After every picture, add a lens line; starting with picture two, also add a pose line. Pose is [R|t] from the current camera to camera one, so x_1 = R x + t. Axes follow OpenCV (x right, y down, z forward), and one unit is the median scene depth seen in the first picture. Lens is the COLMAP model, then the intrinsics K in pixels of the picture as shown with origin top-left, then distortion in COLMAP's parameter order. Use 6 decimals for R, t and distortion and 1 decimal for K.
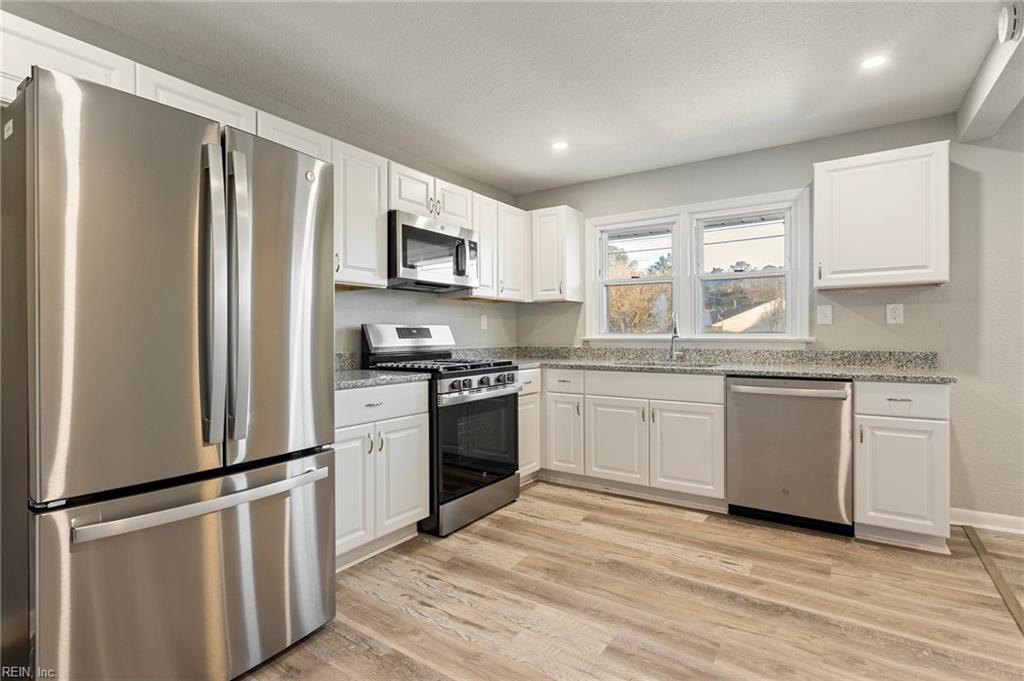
lens RADIAL K [[494.7, 0, 513.3], [0, 494.7, 333.4], [0, 0, 1]] dist [-0.005666, -0.000929]
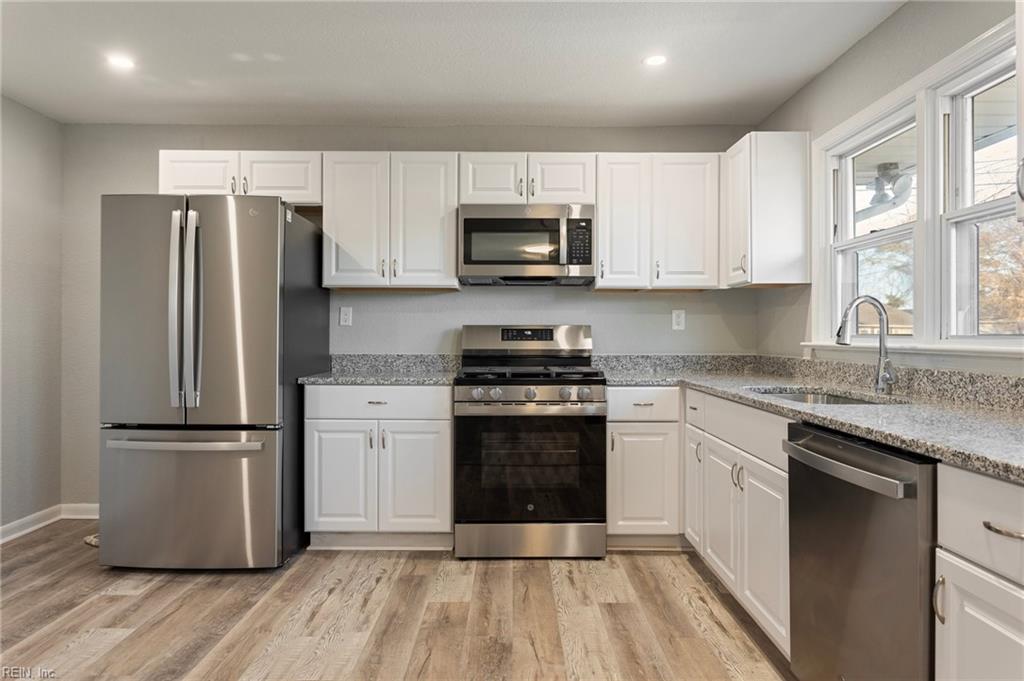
lens RADIAL K [[645.6, 0, 511.0], [0, 645.6, 336.7], [0, 0, 1]] dist [-0.015245, 0.001448]
pose [[0.553396, 0.006847, -0.832890, 0.892563], [-0.003189, 0.999976, 0.006101, -0.004865], [0.832912, -0.000720, 0.553405, 0.421377]]
